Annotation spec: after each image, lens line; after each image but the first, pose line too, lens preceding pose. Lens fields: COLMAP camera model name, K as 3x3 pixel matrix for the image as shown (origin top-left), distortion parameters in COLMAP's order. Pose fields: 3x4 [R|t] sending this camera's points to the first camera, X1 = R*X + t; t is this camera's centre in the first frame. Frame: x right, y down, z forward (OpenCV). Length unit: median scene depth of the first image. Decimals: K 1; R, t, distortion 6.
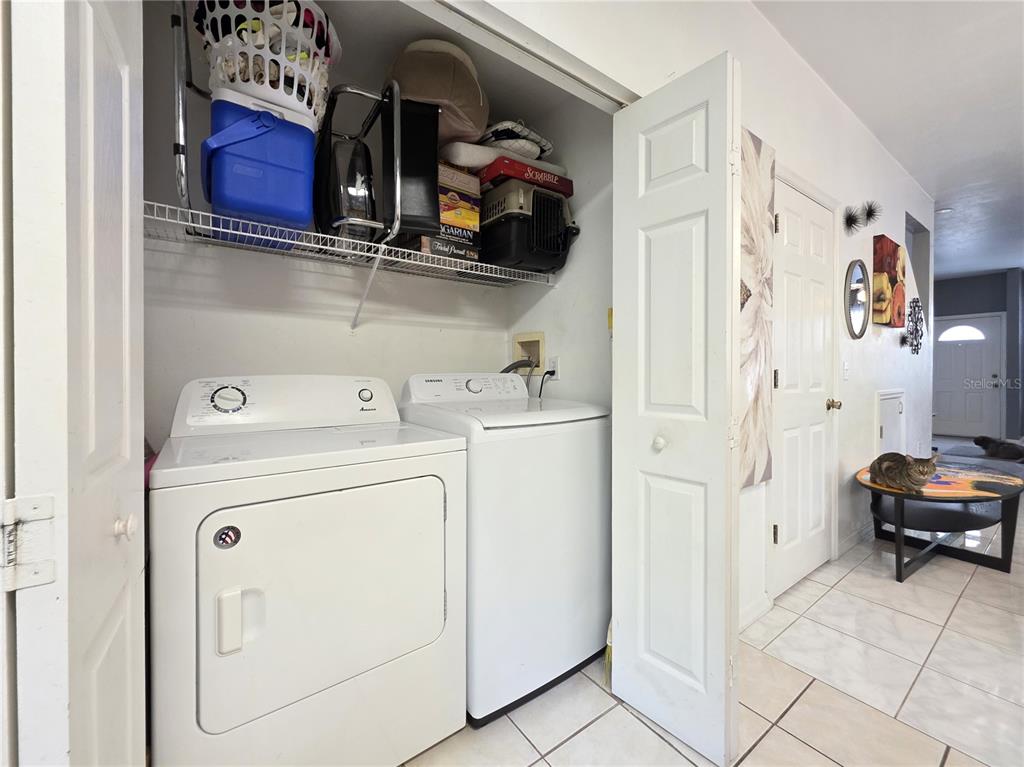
lens RADIAL K [[418.6, 0, 518.1], [0, 418.6, 376.8], [0, 0, 1]] dist [-0.000786, 0.000254]
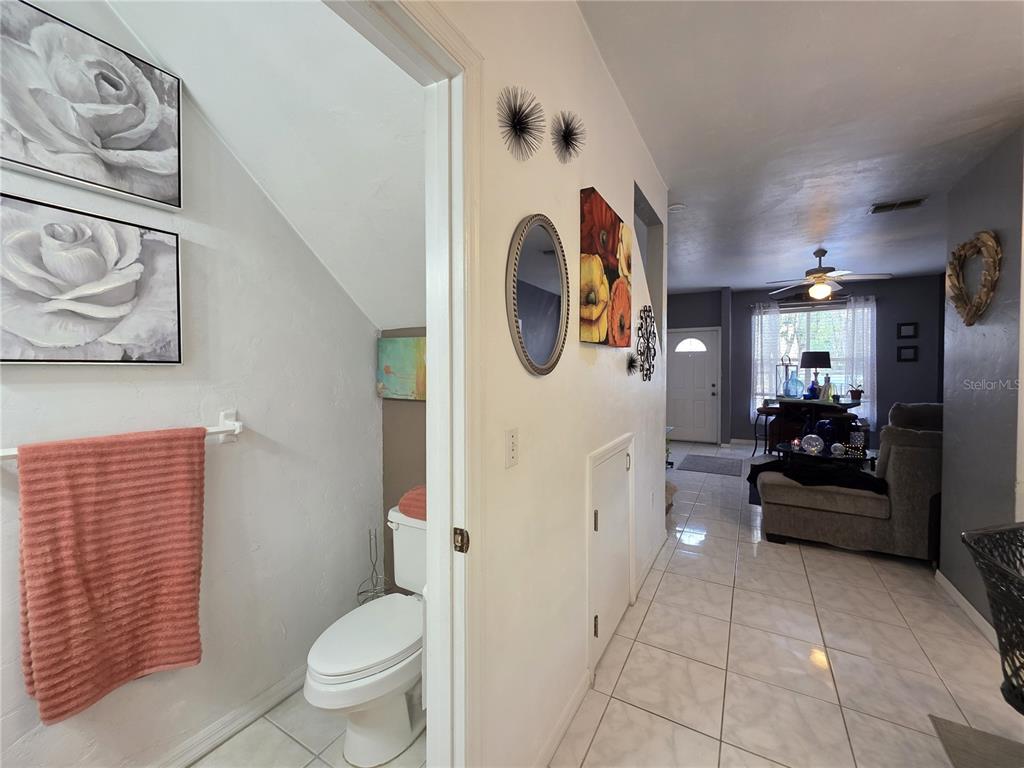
lens RADIAL K [[418.6, 0, 512.5], [0, 418.6, 381.0], [0, 0, 1]] dist [-0.000786, 0.000254]
pose [[0.915316, -0.012805, 0.402533, 0.468591], [0.006563, 0.999836, 0.016882, -0.074517], [-0.402683, -0.012811, 0.915250, 0.449854]]
